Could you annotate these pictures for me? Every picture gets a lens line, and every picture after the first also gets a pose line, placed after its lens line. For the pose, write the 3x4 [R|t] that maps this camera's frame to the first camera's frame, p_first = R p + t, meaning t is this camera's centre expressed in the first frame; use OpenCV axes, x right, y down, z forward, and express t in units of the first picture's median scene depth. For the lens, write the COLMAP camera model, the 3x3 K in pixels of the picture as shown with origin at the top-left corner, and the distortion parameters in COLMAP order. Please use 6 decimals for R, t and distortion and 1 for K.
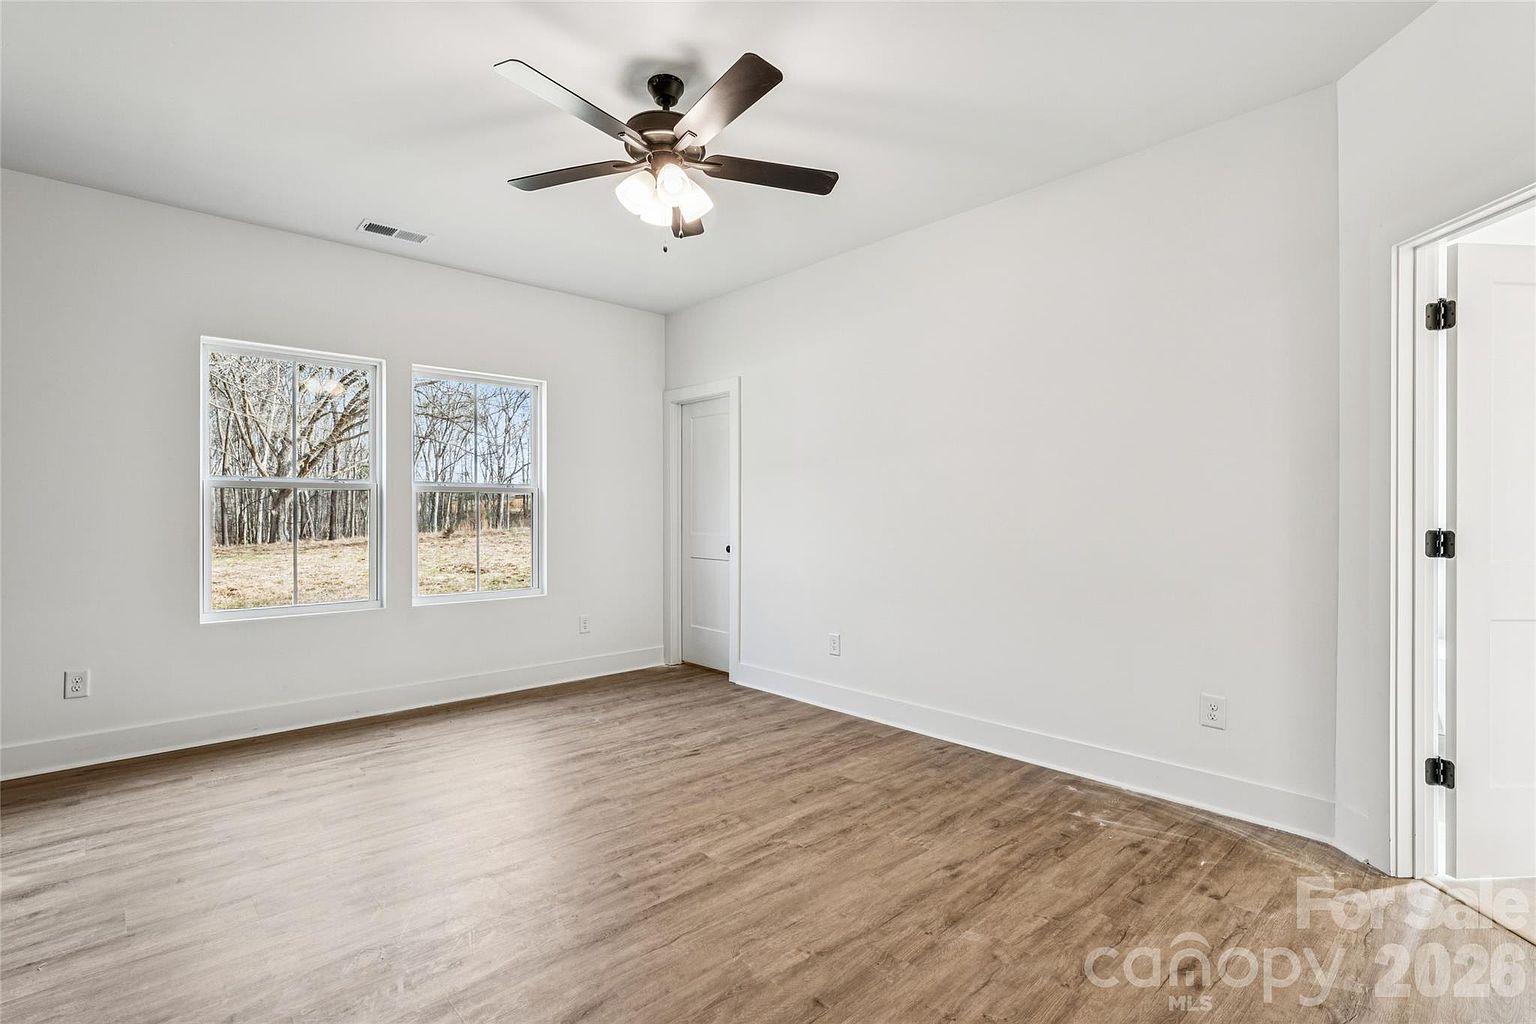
lens RADIAL K [[723.1, 0, 760.7], [0, 723.1, 515.0], [0, 0, 1]] dist [0.000386, 0.000359]
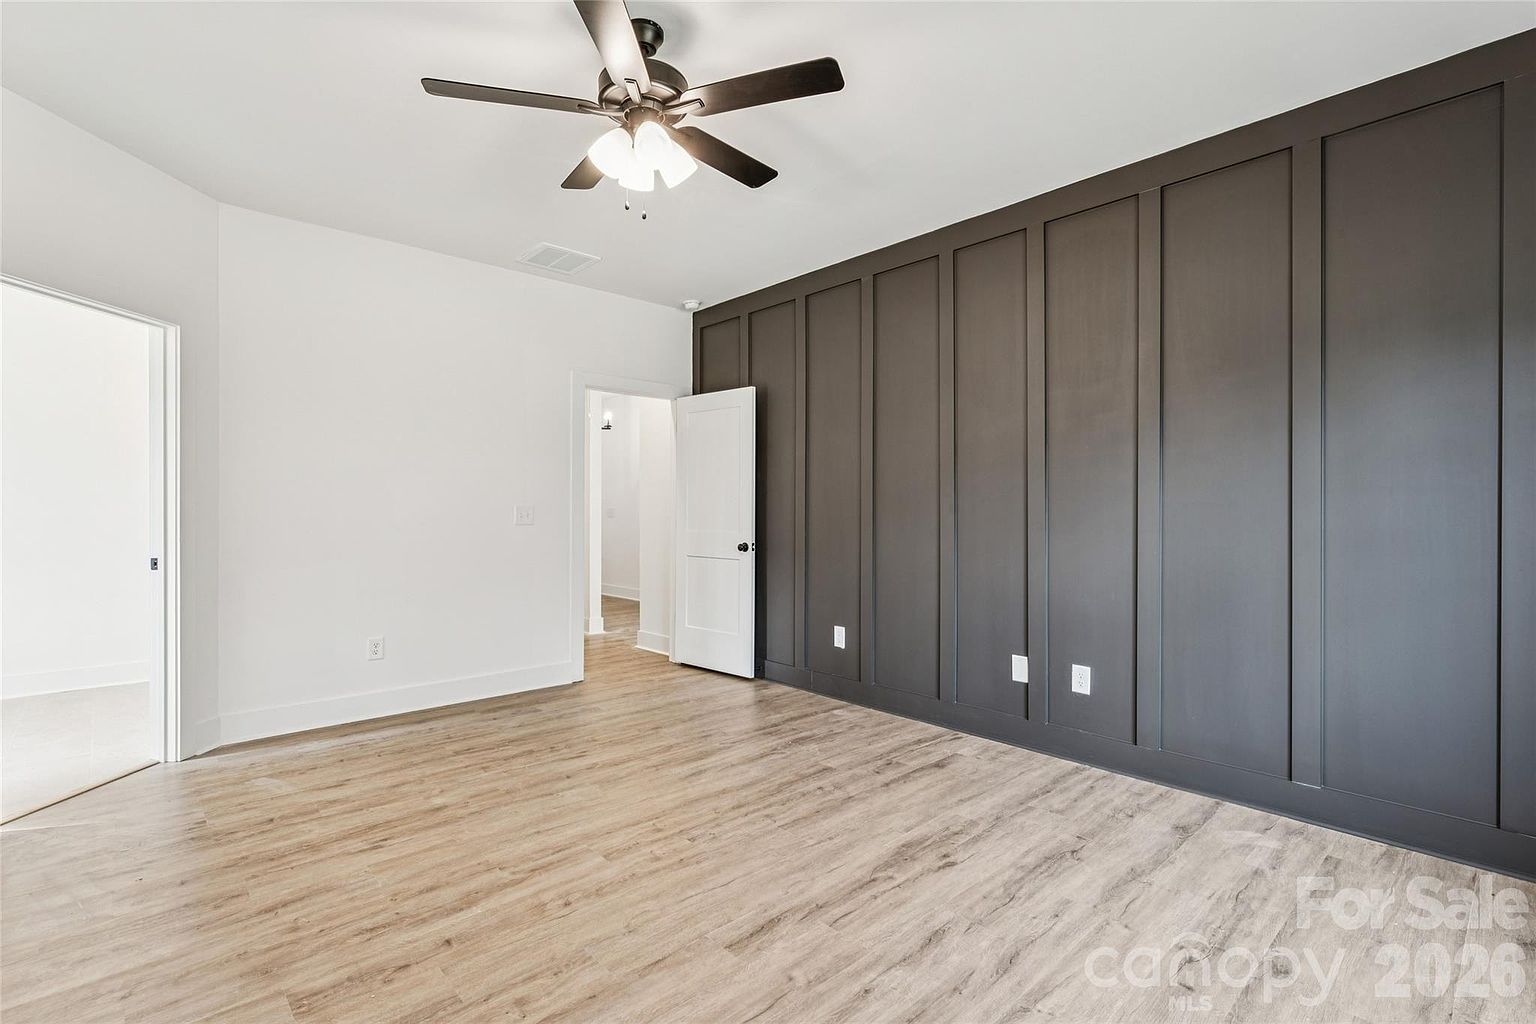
lens RADIAL K [[723.1, 0, 760.7], [0, 723.1, 515.0], [0, 0, 1]] dist [0.000386, 0.000359]
pose [[-0.999990, 0.000502, 0.004541, -0.294285], [0.000525, 0.999987, 0.005124, -0.000760], [-0.004538, 0.005127, -0.999977, 1.991845]]
